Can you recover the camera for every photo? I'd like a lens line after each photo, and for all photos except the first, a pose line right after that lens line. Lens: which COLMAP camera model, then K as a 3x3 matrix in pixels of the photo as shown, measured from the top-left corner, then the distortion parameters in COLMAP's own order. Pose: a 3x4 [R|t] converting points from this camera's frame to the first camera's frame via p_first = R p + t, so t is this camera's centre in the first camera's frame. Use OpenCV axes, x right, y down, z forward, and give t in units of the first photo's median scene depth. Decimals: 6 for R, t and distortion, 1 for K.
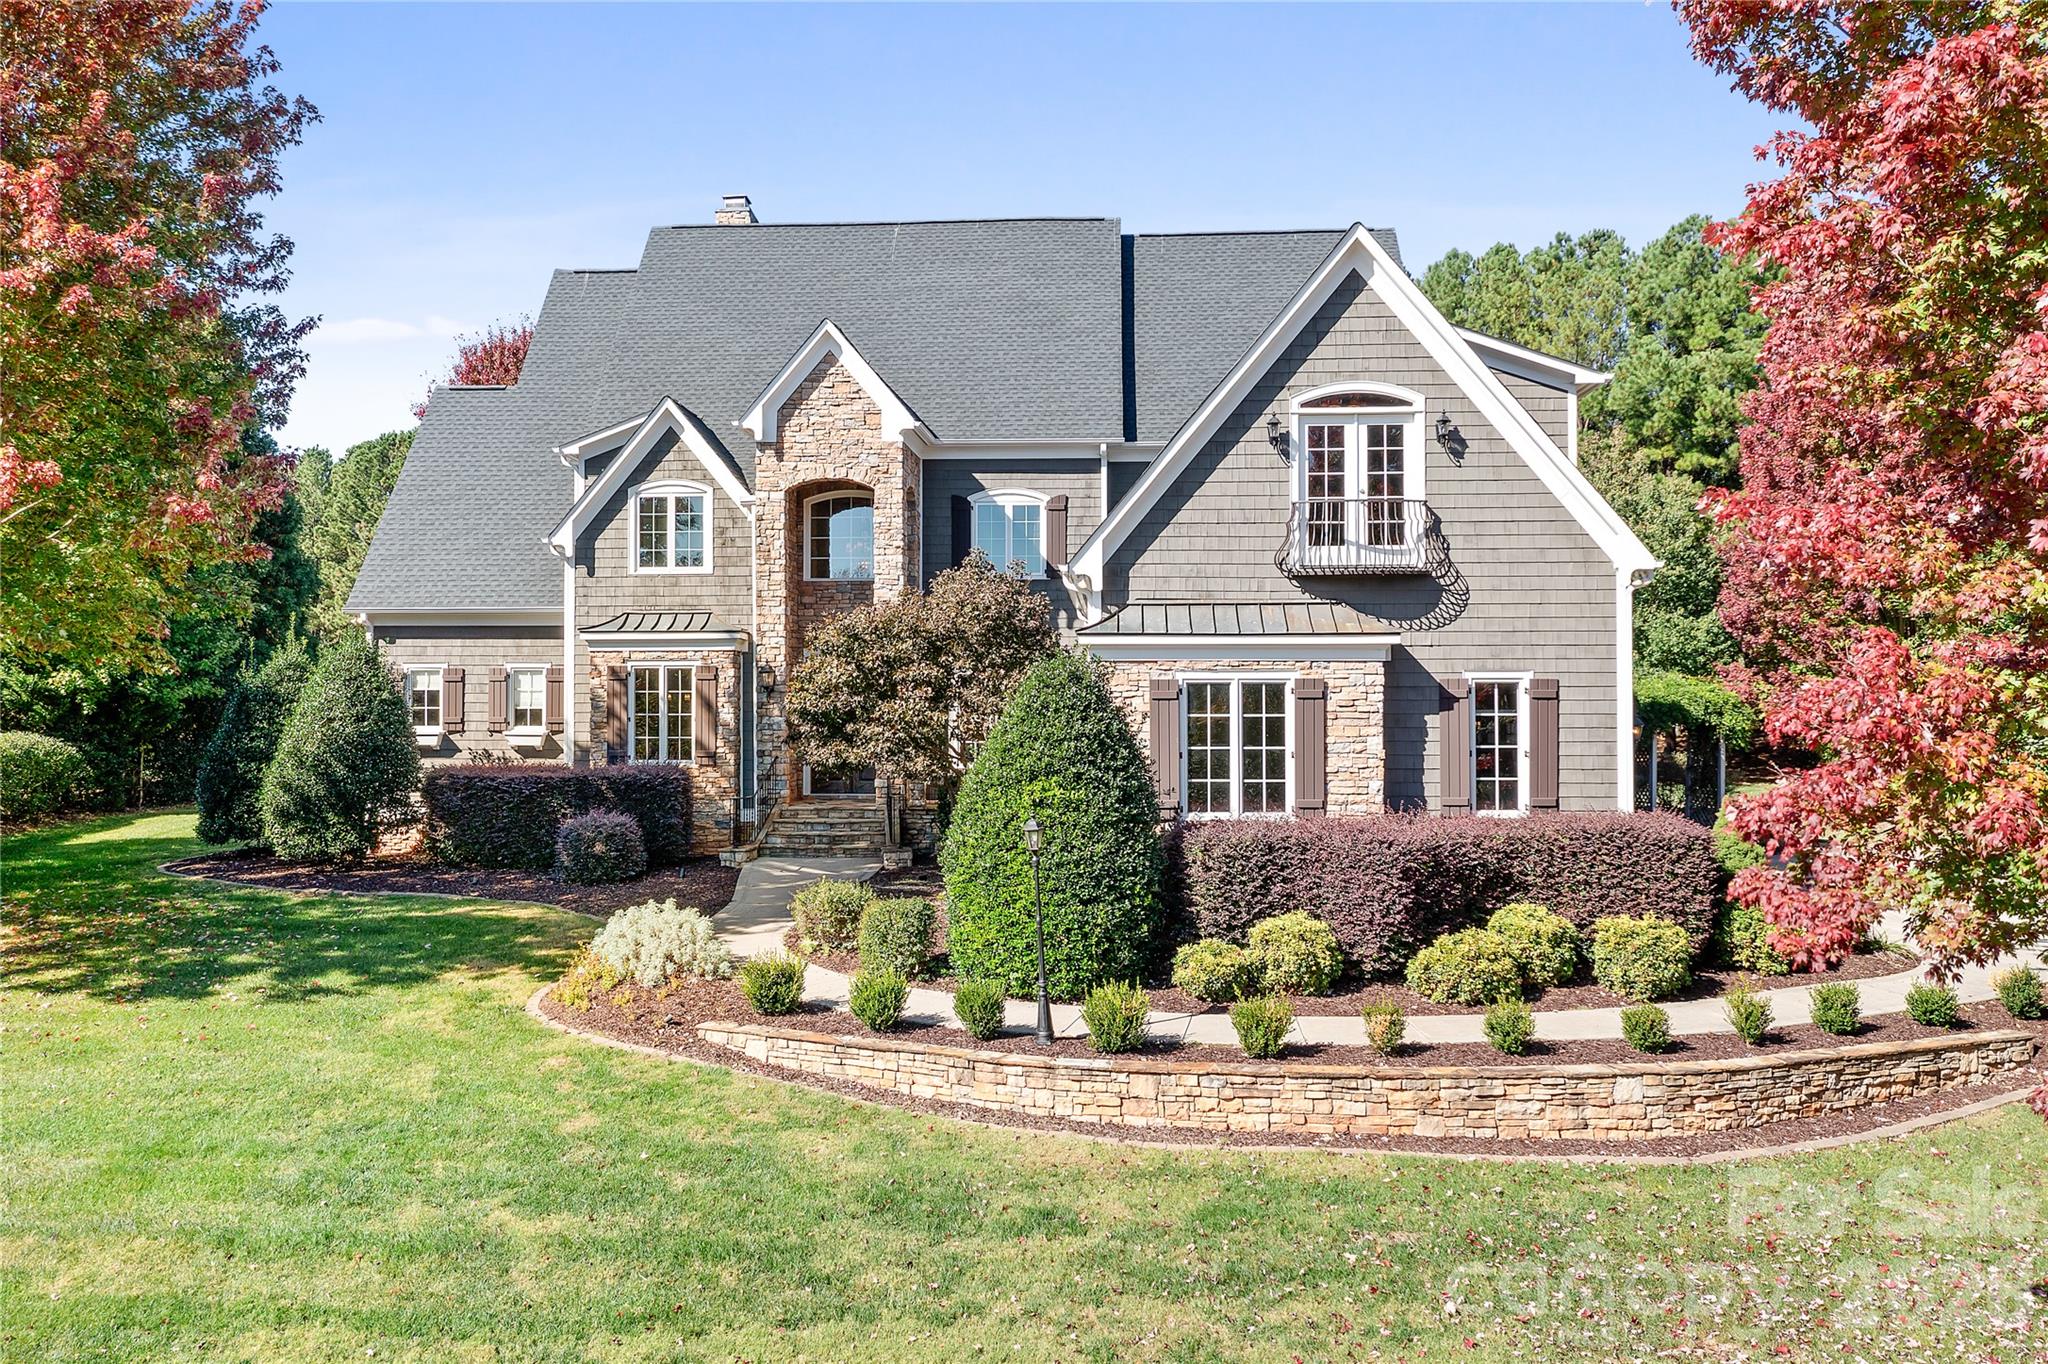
lens RADIAL K [[1643.1, 0, 1027.0], [0, 1643.1, 684.4], [0, 0, 1]] dist [-0.017487, 0.013150]
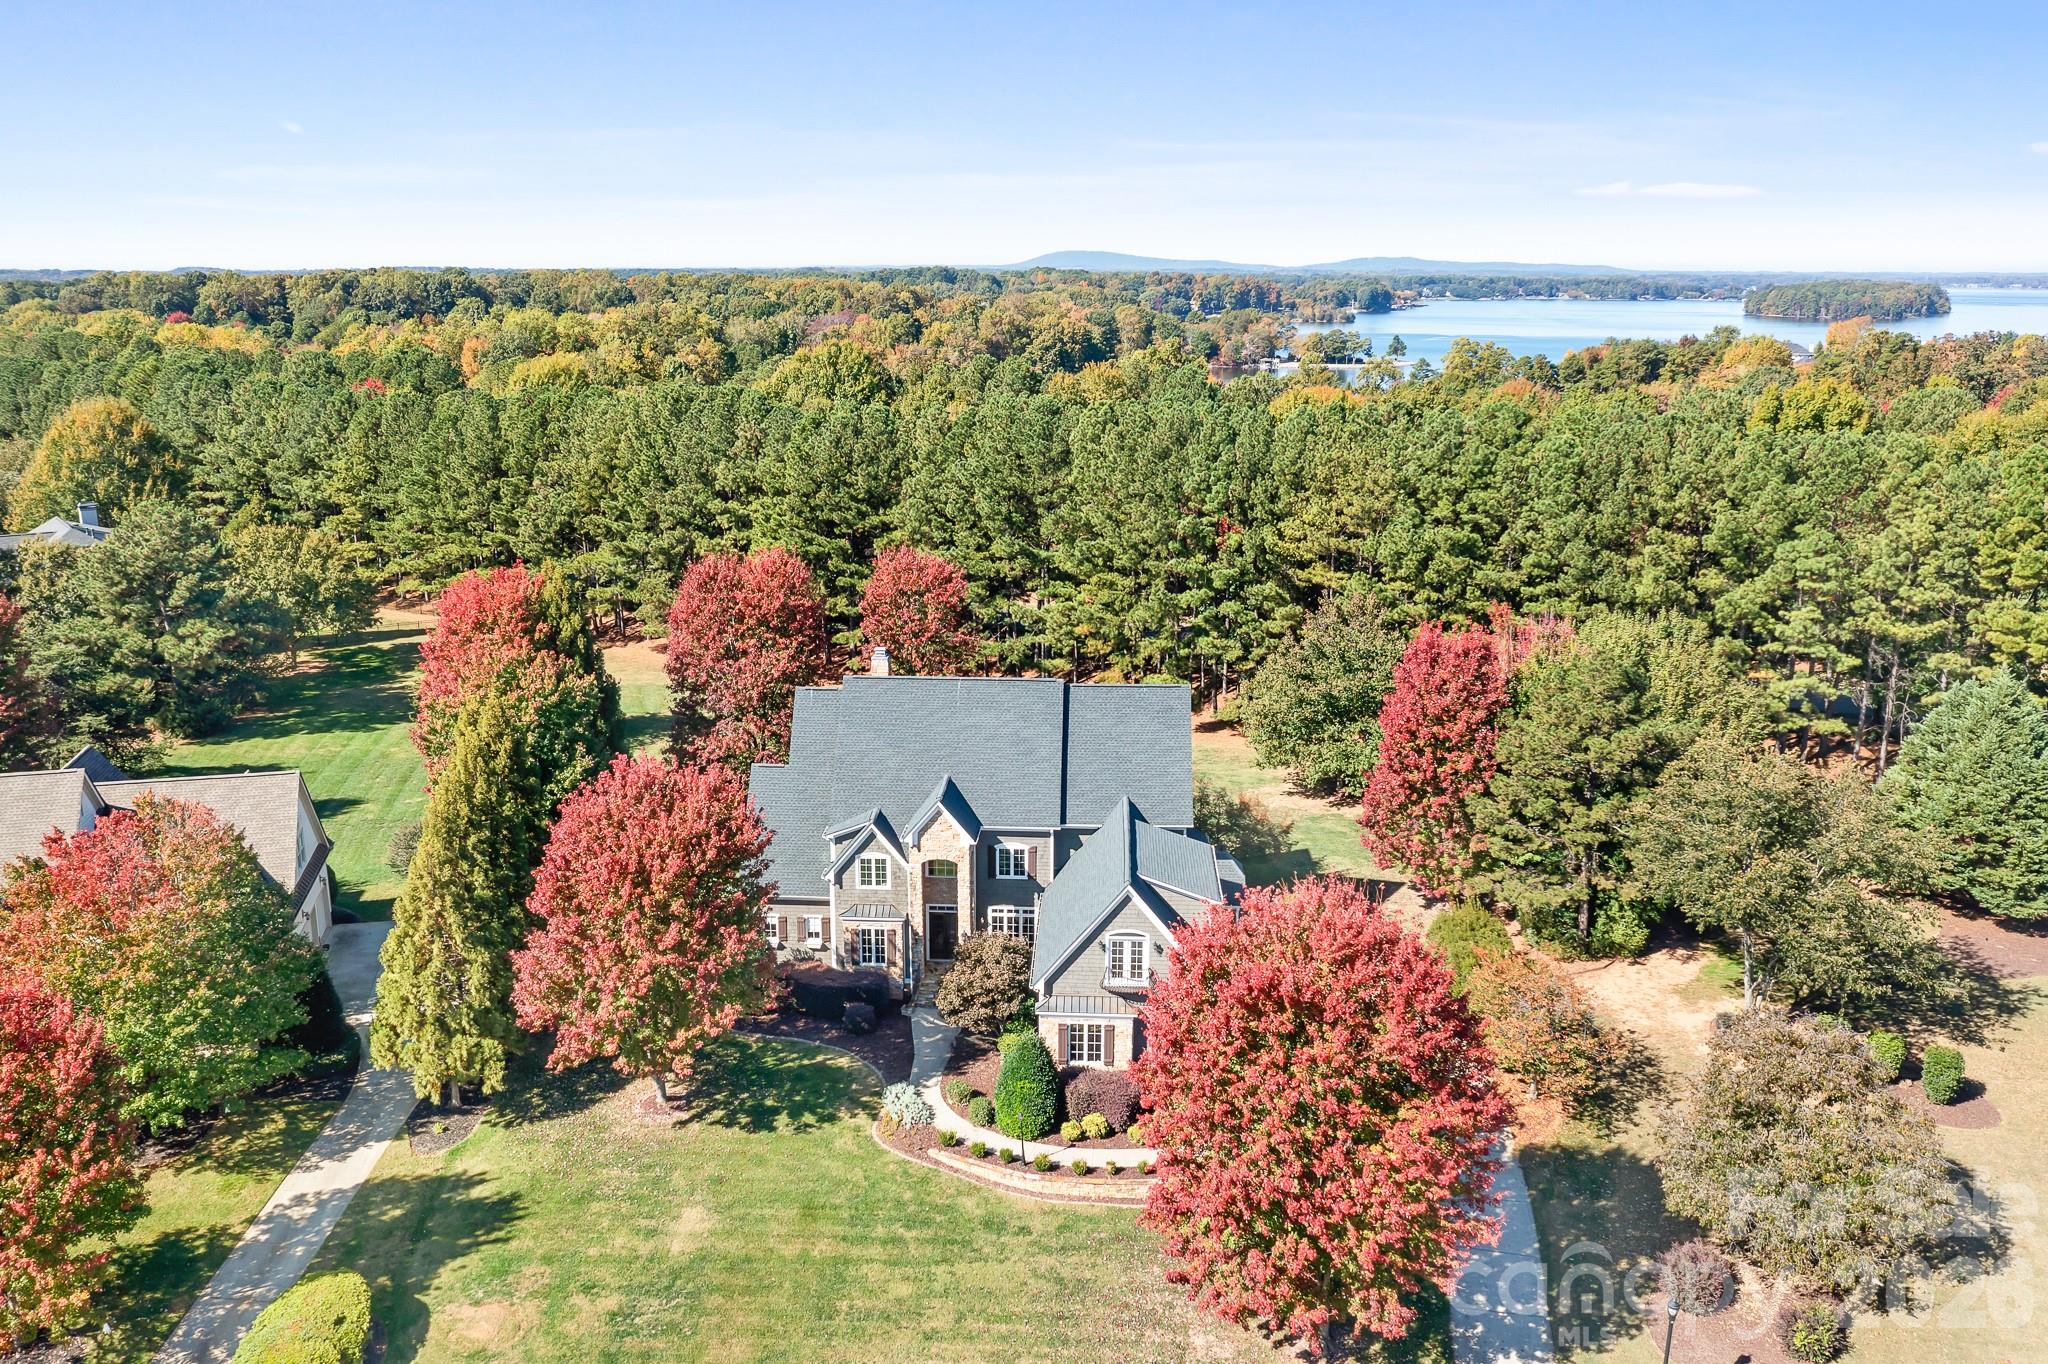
lens RADIAL K [[1643.1, 0, 1018.9], [0, 1643.1, 686.9], [0, 0, 1]] dist [-0.017487, 0.013150]
pose [[0.999998, 0.001121, -0.001750, 0.004215], [-0.000625, 0.965246, 0.261341, -1.414247], [0.001982, -0.261339, 0.965245, -1.820738]]
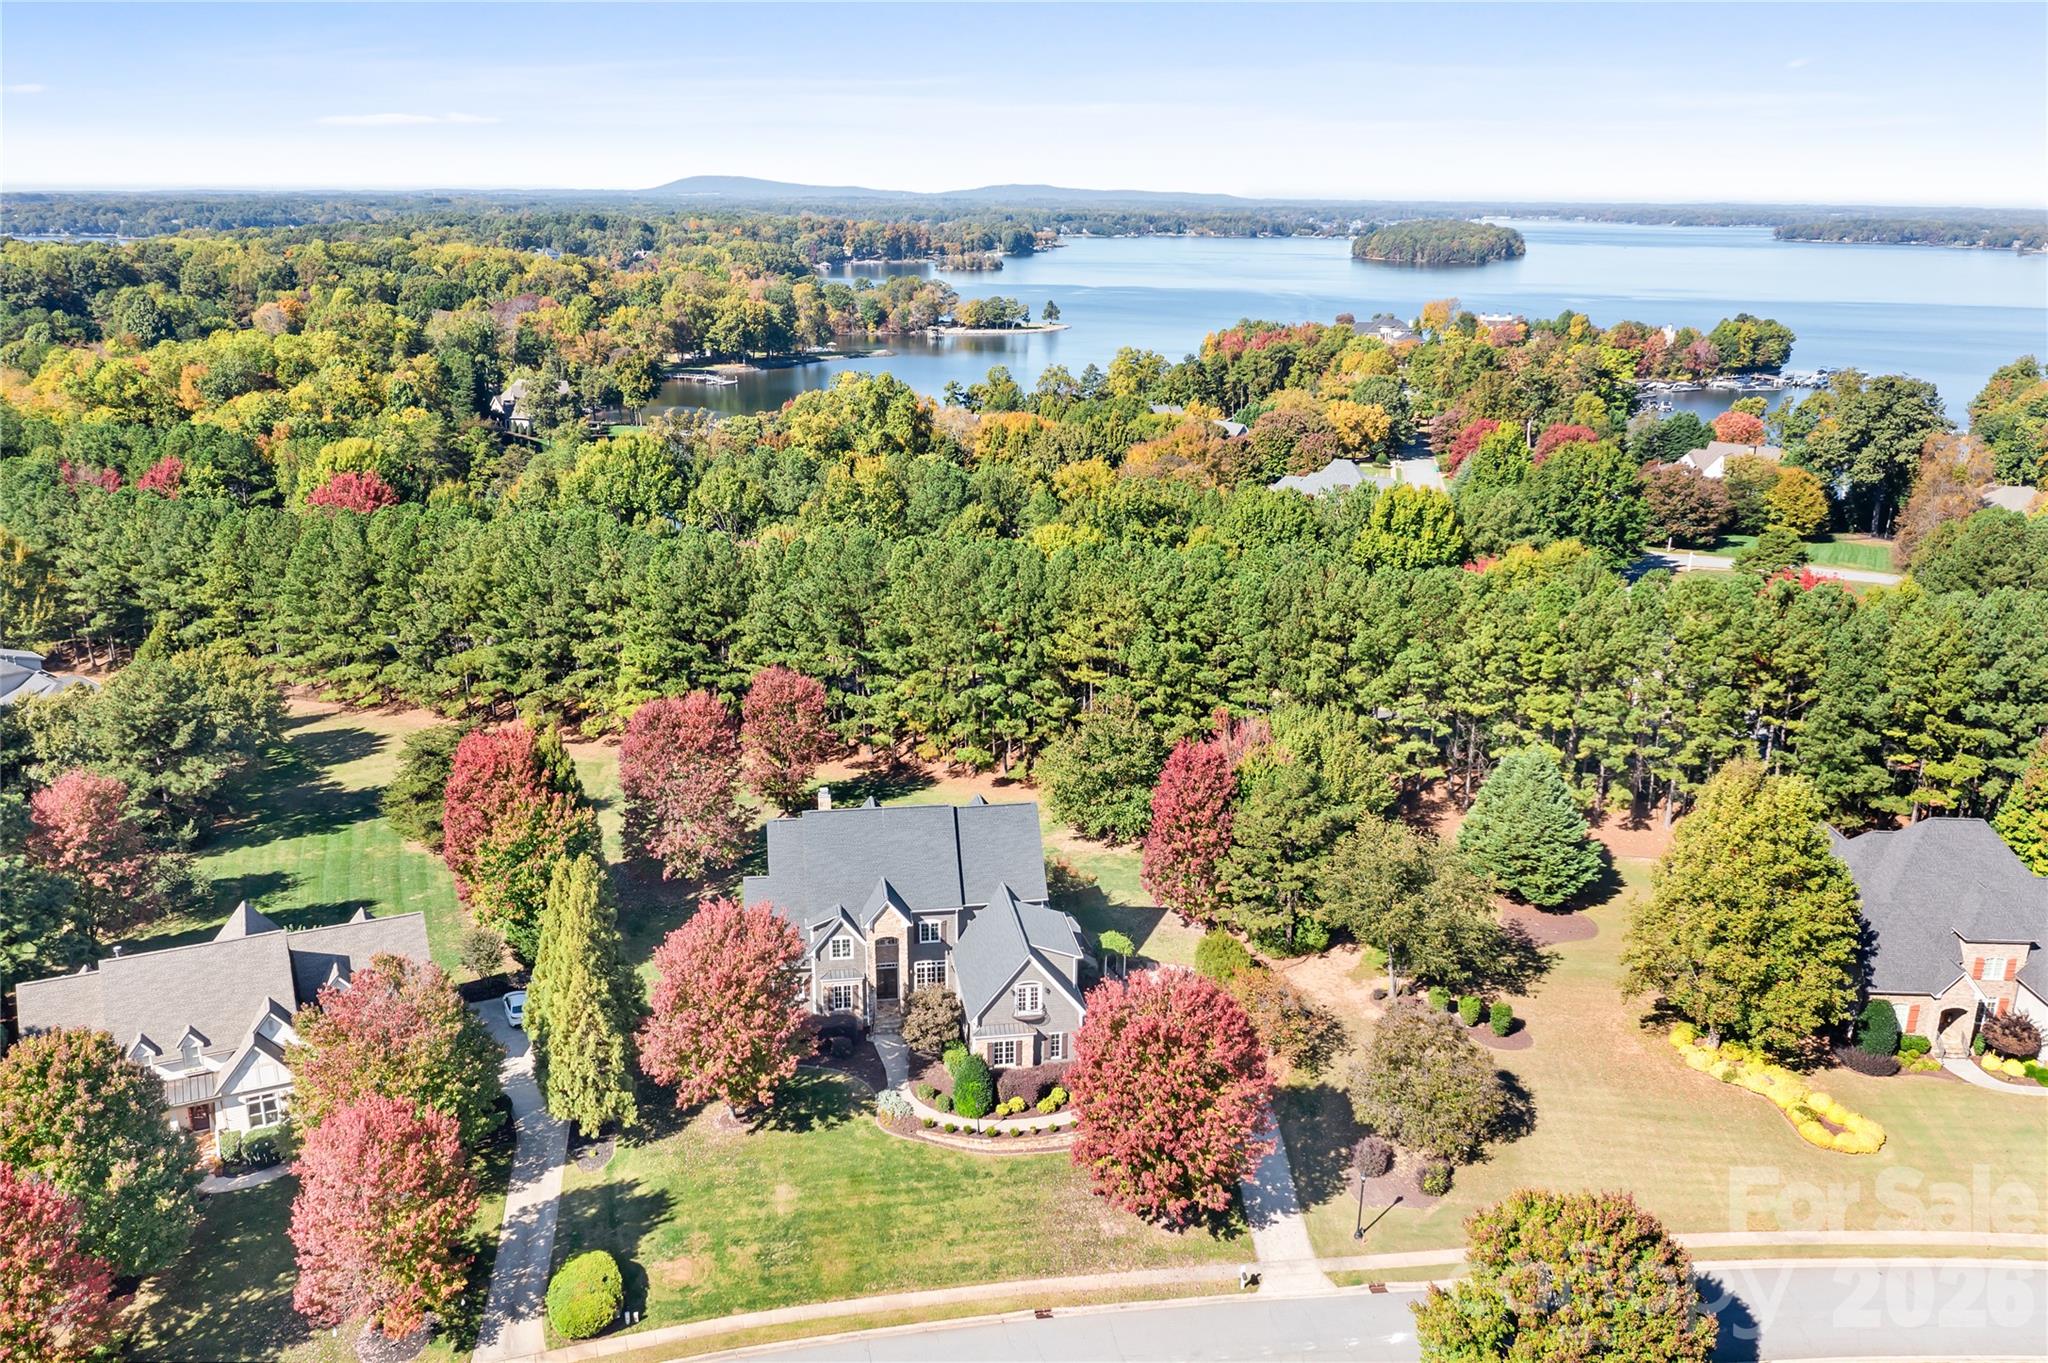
lens RADIAL K [[1643.1, 0, 1025.0], [0, 1643.1, 681.7], [0, 0, 1]] dist [-0.017487, 0.013150]
pose [[0.976485, -0.053982, 0.208718, -0.775016], [-0.012492, 0.952348, 0.304757, -2.505654], [-0.215224, -0.300198, 0.929279, -3.241785]]
